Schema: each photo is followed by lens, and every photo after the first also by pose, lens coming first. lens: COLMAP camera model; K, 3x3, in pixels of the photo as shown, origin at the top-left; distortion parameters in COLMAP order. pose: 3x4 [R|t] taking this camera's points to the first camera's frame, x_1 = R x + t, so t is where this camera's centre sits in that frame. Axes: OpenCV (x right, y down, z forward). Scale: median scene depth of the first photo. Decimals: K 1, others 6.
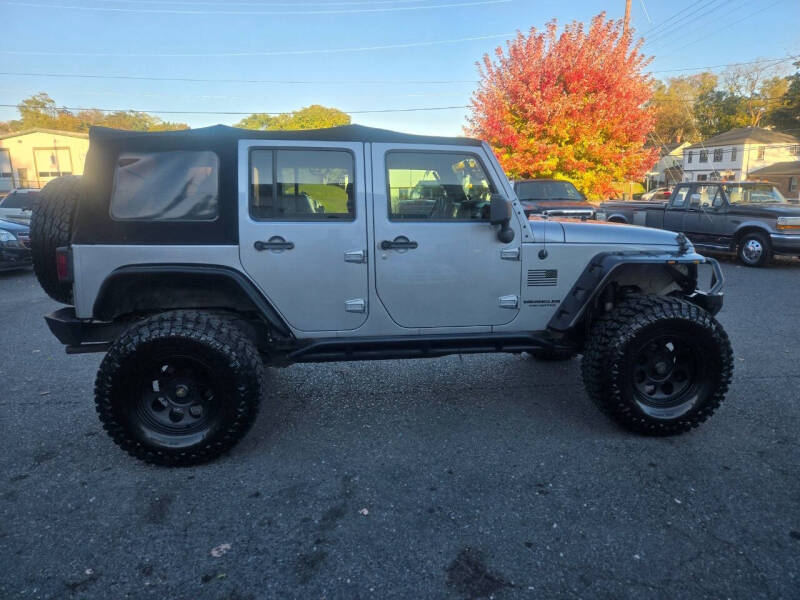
lens RADIAL K [[532.5, 0, 397.3], [0, 532.5, 301.6], [0, 0, 1]] dist [0.058602, -0.048683]
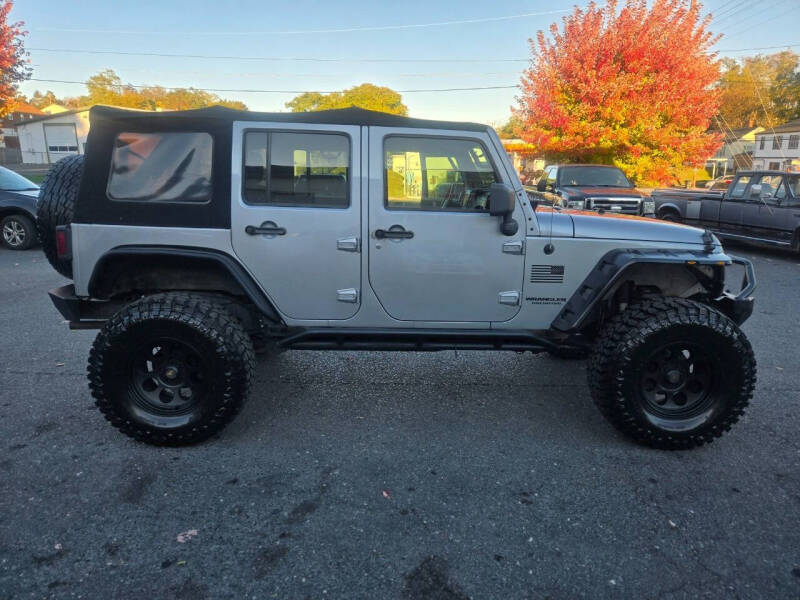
lens RADIAL K [[533.6, 0, 391.6], [0, 533.6, 301.3], [0, 0, 1]] dist [0.053609, -0.044356]
pose [[0.994688, 0.045364, -0.092397, 0.092612], [-0.042297, 0.998496, 0.034883, -0.018974], [0.093840, -0.030789, 0.995111, 0.037983]]
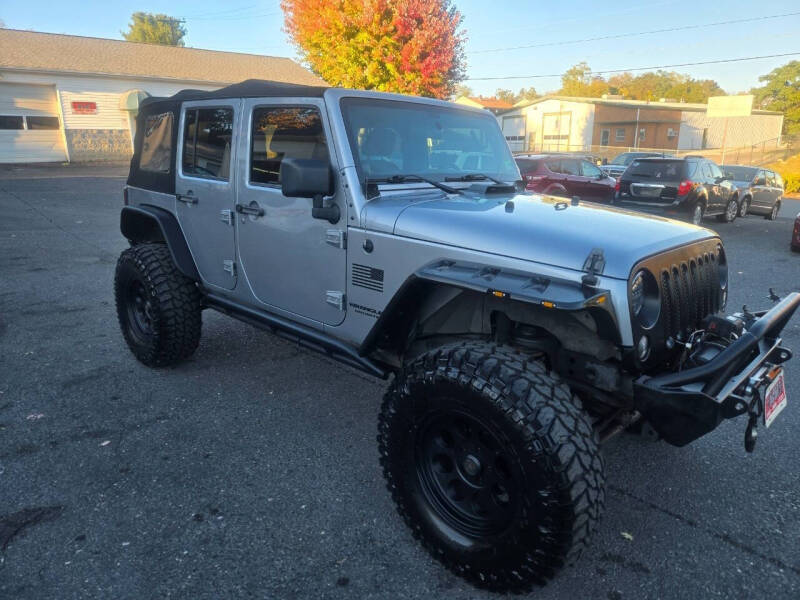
lens RADIAL K [[532.5, 0, 397.3], [0, 532.5, 301.6], [0, 0, 1]] dist [0.058602, -0.048683]
pose [[0.642425, 0.229581, -0.731152, 0.877925], [-0.182166, 0.972473, 0.145296, -0.132303], [0.744383, 0.039849, 0.666563, 0.571463]]
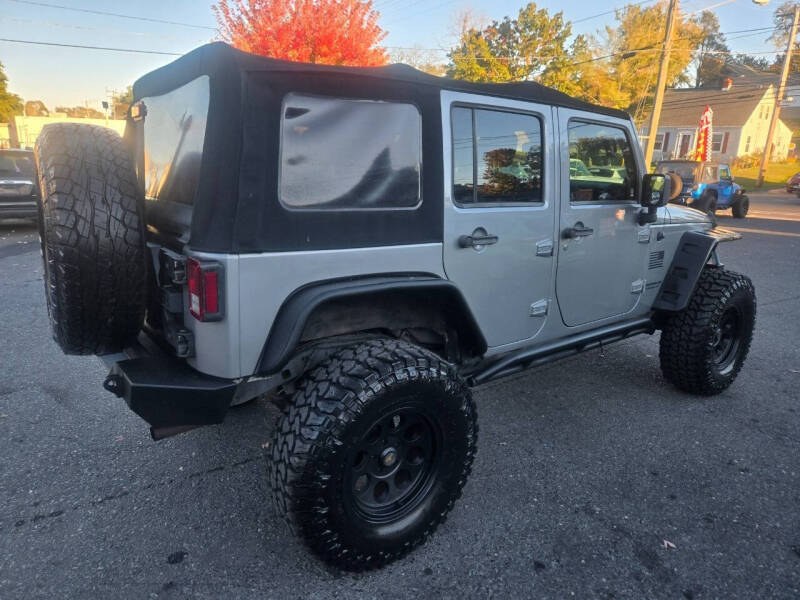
lens RADIAL K [[540.8, 0, 401.9], [0, 540.8, 314.6], [0, 0, 1]] dist [0.066543, -0.060506]
pose [[0.854819, -0.112558, 0.506571, -0.692384], [0.073489, 0.992612, 0.096545, -0.080204], [-0.513696, -0.045301, 0.856776, 0.387887]]
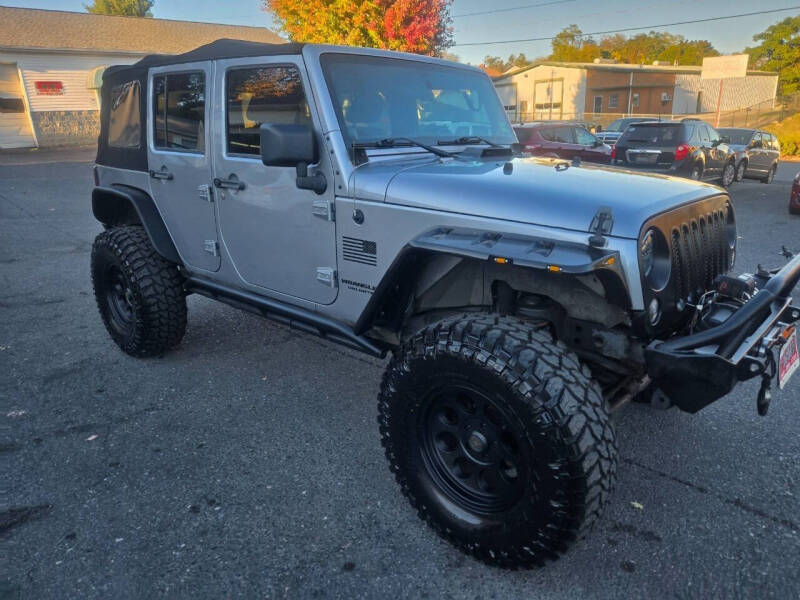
lens RADIAL K [[540.8, 0, 401.9], [0, 540.8, 314.6], [0, 0, 1]] dist [0.066543, -0.060506]
pose [[0.665832, 0.242889, -0.705459, 0.856449], [-0.143534, 0.969565, 0.198349, -0.116403], [0.732165, -0.030810, 0.680430, 0.591260]]
